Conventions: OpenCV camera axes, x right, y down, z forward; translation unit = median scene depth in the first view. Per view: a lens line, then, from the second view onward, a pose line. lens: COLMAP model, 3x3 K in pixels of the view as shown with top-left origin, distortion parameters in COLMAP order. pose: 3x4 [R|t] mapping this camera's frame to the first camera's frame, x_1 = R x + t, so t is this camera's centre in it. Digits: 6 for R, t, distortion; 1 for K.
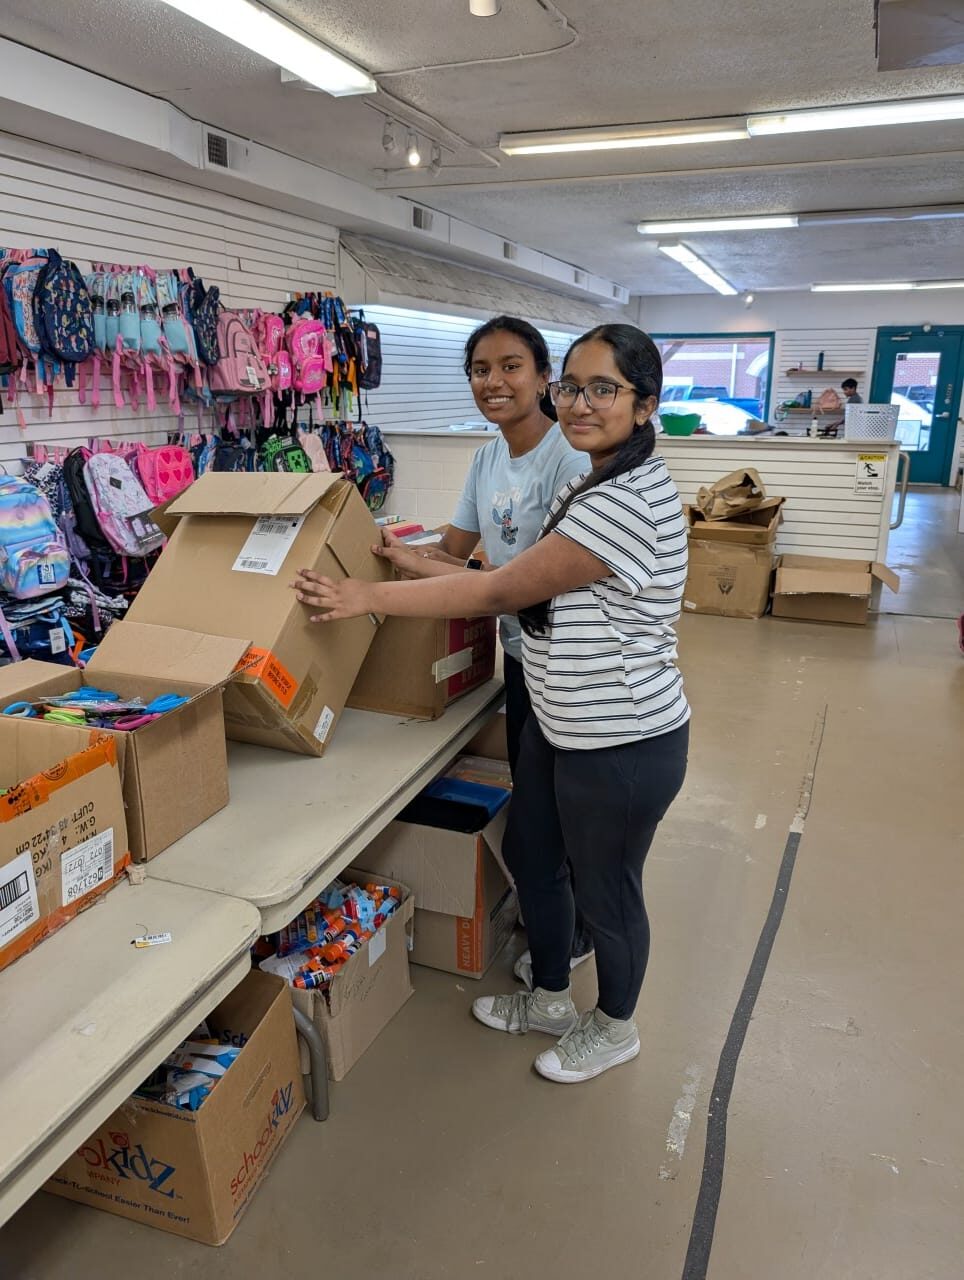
lens RADIAL K [[944.9, 0, 482.0], [0, 944.9, 640.0], [0, 0, 1]] dist [0.045623, -0.047375]
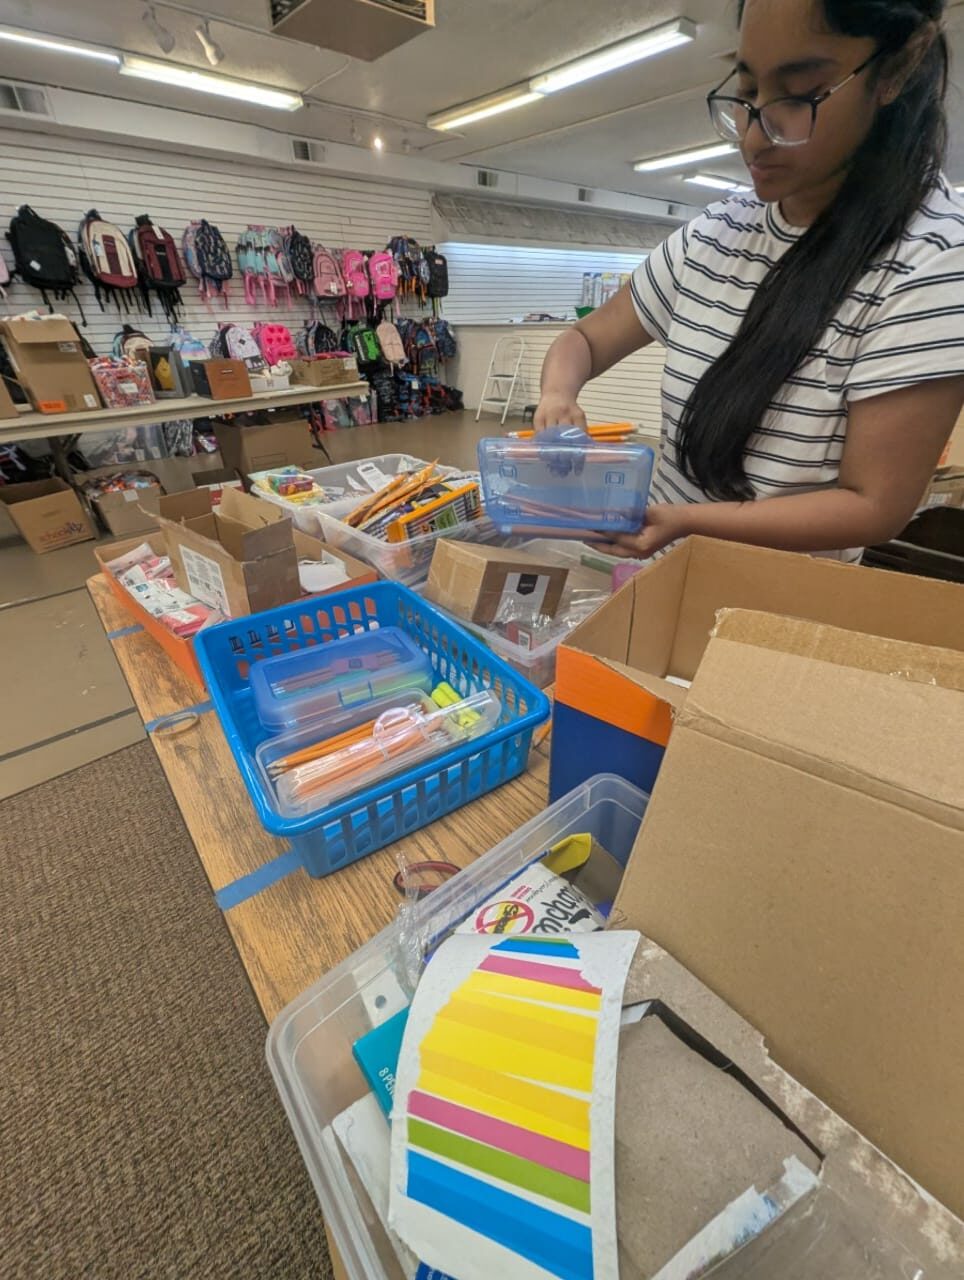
lens RADIAL K [[561.2, 0, 512.4], [0, 561.2, 643.5], [0, 0, 1]] dist [0.046406, 0.000628]
pose [[0.900203, 0.194780, -0.389481, 0.750879], [-0.087176, 0.956892, 0.277054, 0.075833], [0.426656, -0.215451, 0.878377, -0.068715]]
